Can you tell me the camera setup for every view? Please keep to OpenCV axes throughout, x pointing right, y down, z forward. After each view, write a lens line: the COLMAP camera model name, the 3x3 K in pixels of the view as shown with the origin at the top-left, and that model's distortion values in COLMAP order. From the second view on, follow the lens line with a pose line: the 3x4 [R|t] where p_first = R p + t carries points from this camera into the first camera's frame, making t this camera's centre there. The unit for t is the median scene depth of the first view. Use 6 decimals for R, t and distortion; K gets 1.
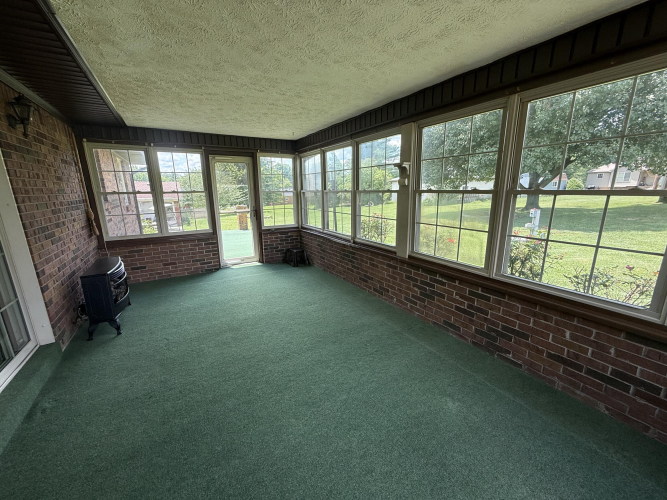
lens RADIAL K [[267.0, 0, 332.2], [0, 267.0, 251.7], [0, 0, 1]] dist [0.000369, 0.000143]
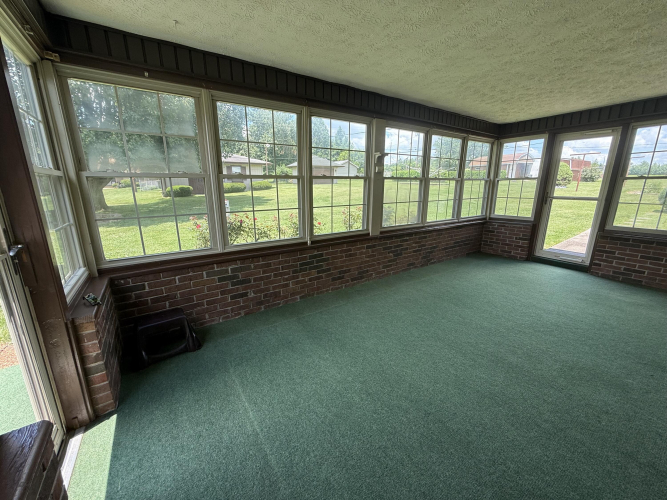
lens RADIAL K [[267.0, 0, 330.6], [0, 267.0, 247.5], [0, 0, 1]] dist [0.000369, 0.000143]
pose [[-0.052616, -0.223112, 0.973372, -0.816559], [0.229065, 0.946036, 0.229228, -0.225826], [-0.971988, 0.235026, 0.001331, 1.133799]]
